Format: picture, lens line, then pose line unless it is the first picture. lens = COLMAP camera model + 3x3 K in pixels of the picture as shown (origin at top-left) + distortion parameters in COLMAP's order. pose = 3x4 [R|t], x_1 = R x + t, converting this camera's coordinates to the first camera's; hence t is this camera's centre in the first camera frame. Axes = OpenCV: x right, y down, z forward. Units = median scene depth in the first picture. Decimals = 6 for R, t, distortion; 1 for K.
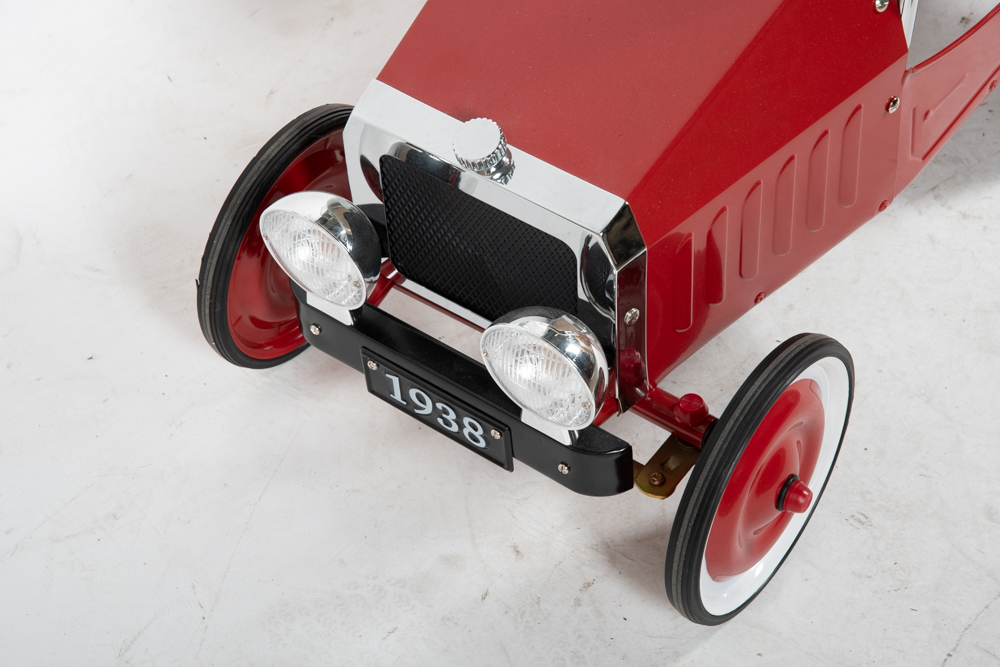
lens RADIAL K [[2282.7, 0, 500.7], [0, 2282.7, 335.4], [0, 0, 1]] dist [0.367476, 0.000000]
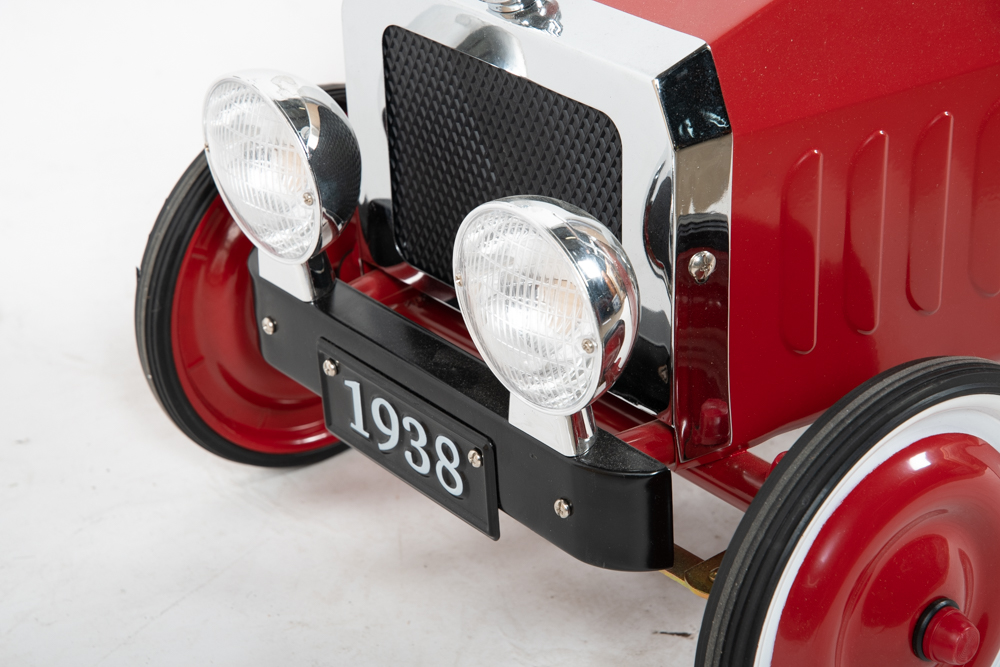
lens RADIAL K [[2282.7, 0, 500.7], [0, 2282.7, 330.9], [0, 0, 1]] dist [0.367476, 0.000000]
pose [[0.969964, 0.128326, -0.206645, 0.128840], [-0.190628, 0.928708, -0.318060, 0.206866], [0.151098, 0.347899, 0.925276, 0.399475]]
